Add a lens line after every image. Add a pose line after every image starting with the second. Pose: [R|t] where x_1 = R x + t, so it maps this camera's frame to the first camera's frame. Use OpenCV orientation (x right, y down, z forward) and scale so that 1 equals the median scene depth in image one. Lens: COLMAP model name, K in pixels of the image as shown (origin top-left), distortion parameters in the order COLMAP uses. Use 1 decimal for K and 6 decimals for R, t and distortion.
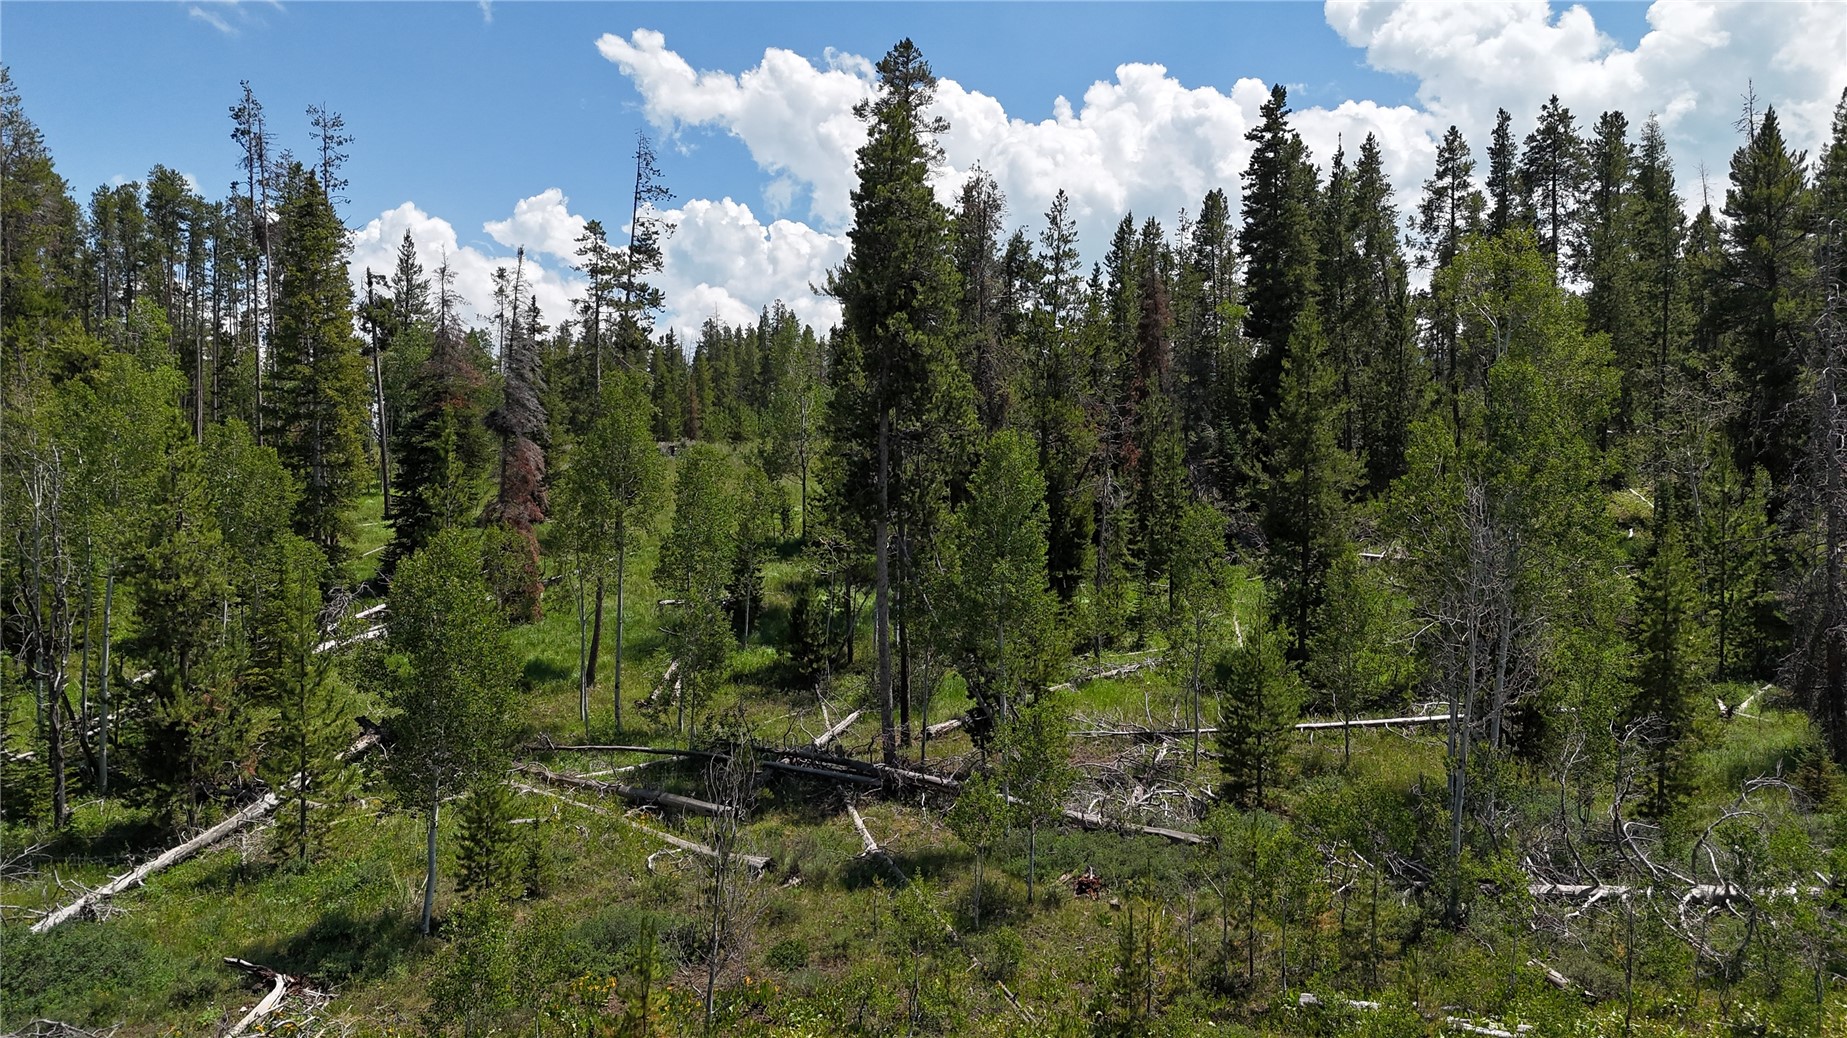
lens RADIAL K [[1365.7, 0, 921.9], [0, 1365.7, 511.9], [0, 0, 1]] dist [0.100799, -0.112180]
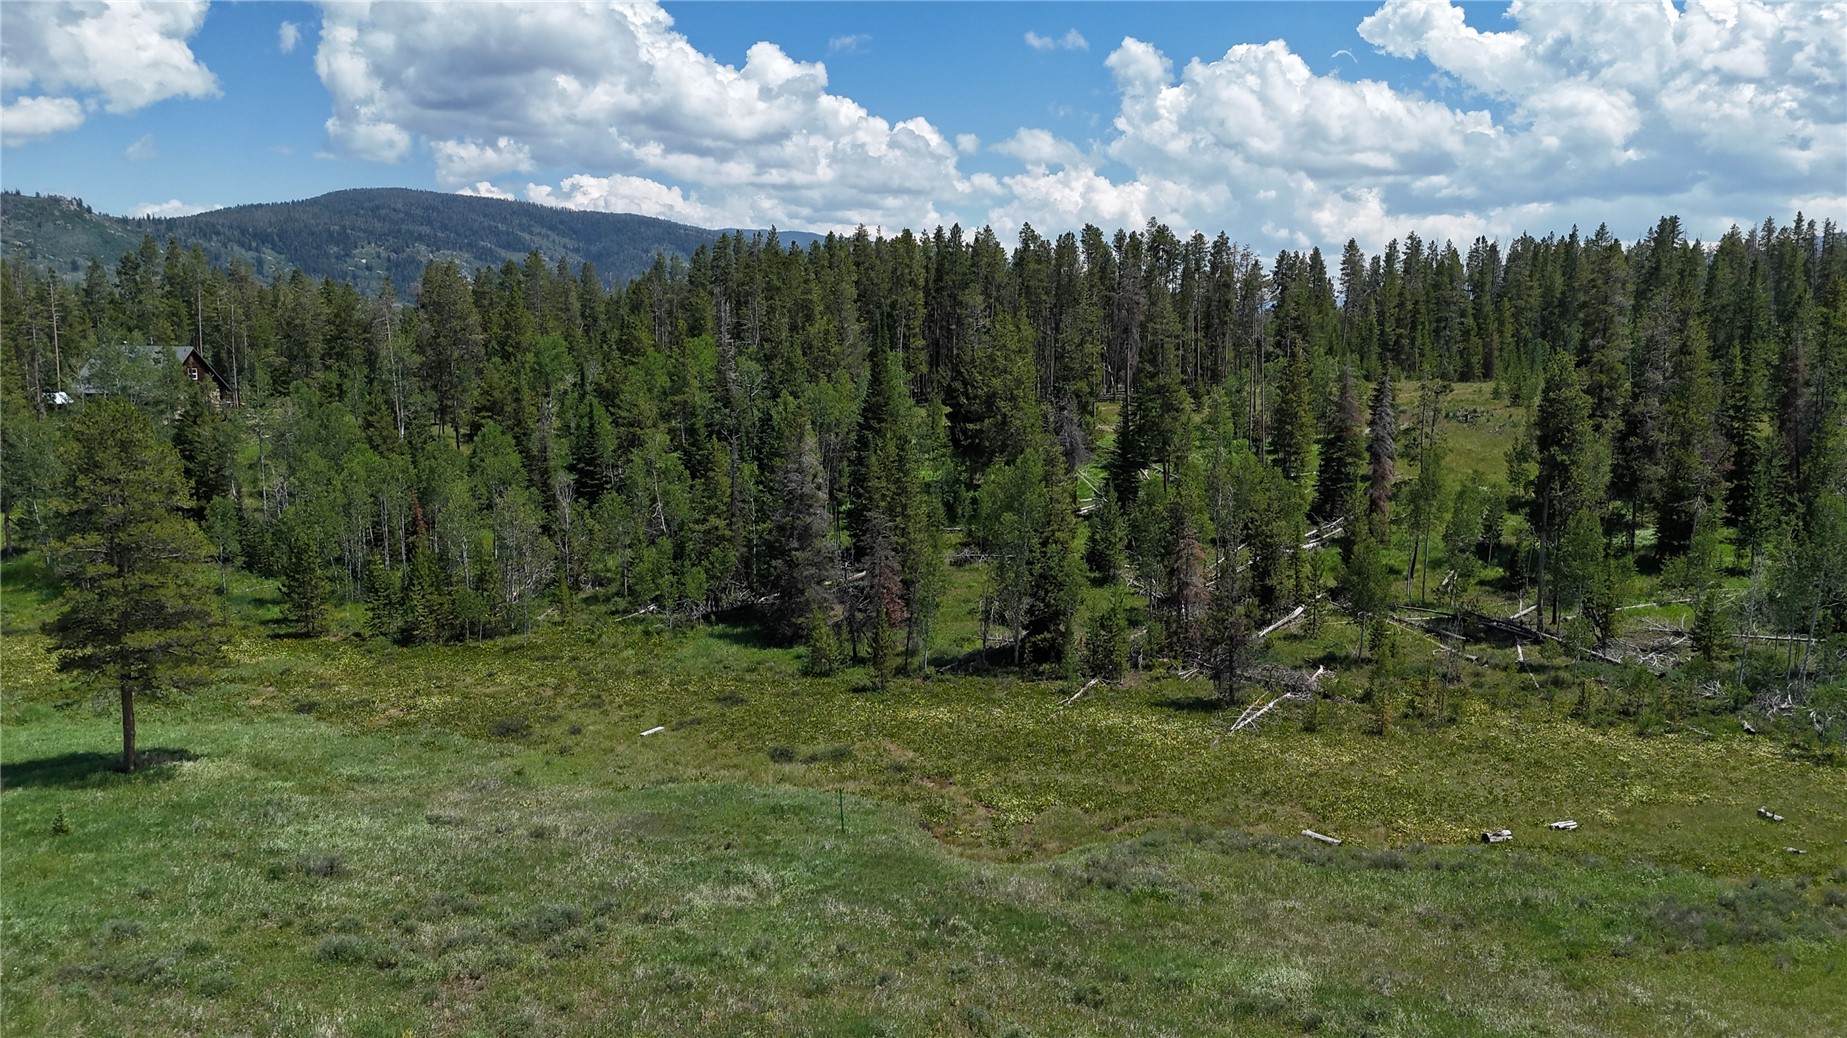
lens RADIAL K [[1365.7, 0, 921.9], [0, 1365.7, 511.9], [0, 0, 1]] dist [0.100799, -0.112180]
pose [[0.844245, 0.079953, -0.529961, 0.324436], [-0.011534, 0.991292, 0.131178, -0.321038], [0.535834, -0.104633, 0.837815, -1.561147]]
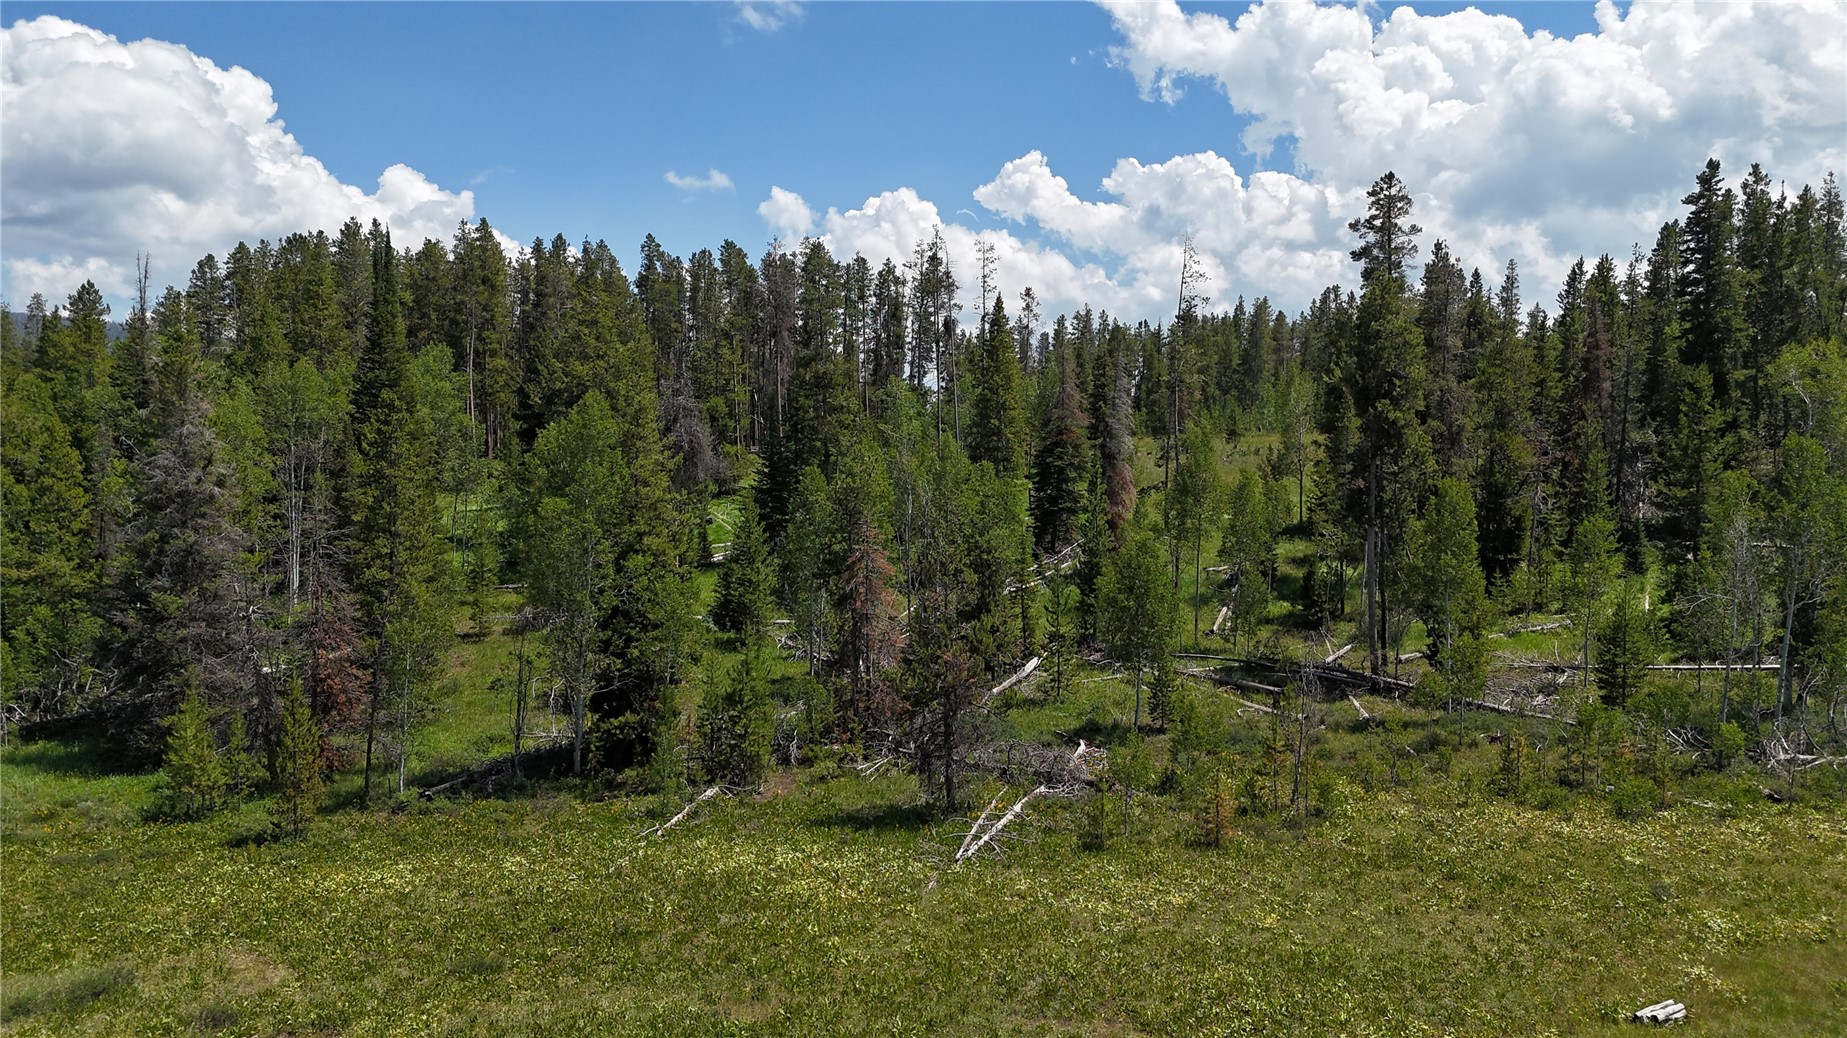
lens RADIAL K [[1365.7, 0, 921.9], [0, 1365.7, 511.9], [0, 0, 1]] dist [0.100799, -0.112180]
pose [[0.947464, 0.013119, -0.319594, -0.010970], [-0.003198, 0.999497, 0.031547, -0.059074], [0.319847, -0.028868, 0.947029, -0.709413]]
